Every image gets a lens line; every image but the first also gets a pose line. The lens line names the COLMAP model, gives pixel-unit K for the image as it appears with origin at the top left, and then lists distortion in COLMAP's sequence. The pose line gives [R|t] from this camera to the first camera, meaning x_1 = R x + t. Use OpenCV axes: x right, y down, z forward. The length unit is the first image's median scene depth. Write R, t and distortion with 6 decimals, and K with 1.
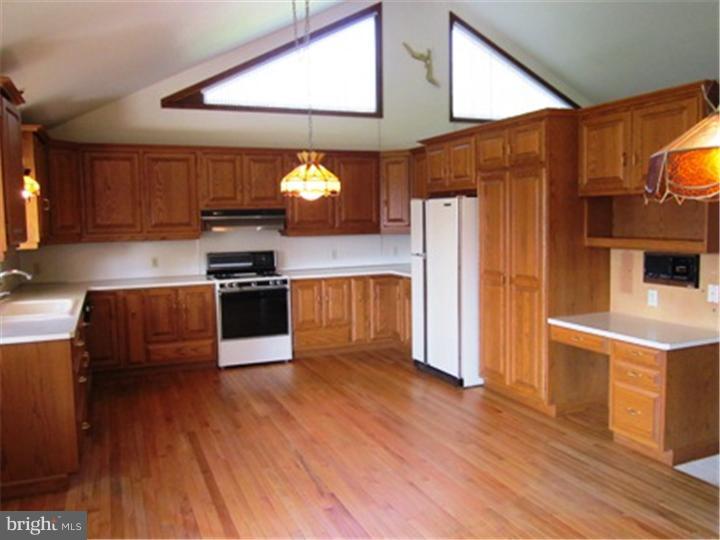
lens RADIAL K [[620.8, 0, 358.4], [0, 620.8, 264.6], [0, 0, 1]] dist [0.013953, 0.012908]
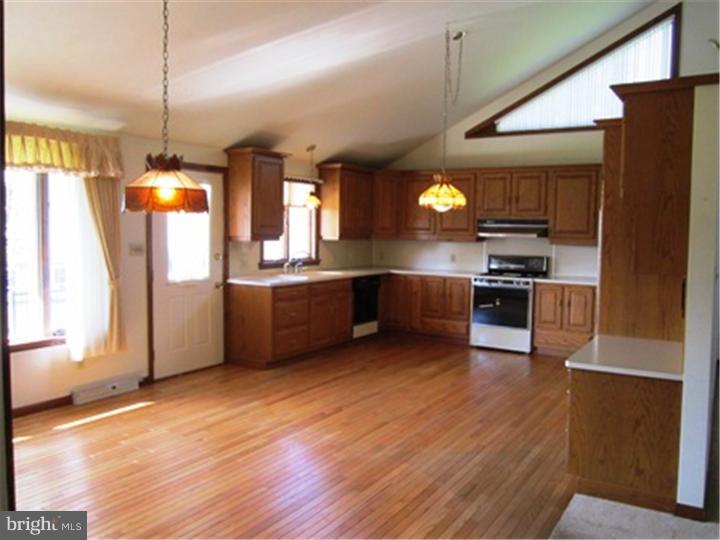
lens RADIAL K [[620.8, 0, 360.8], [0, 620.8, 270.6], [0, 0, 1]] dist [0.013953, 0.012908]
pose [[0.595032, 0.087594, -0.798915, 0.628100], [-0.091040, 0.994991, 0.041286, -0.014909], [0.798529, 0.048167, 0.600026, 0.071501]]
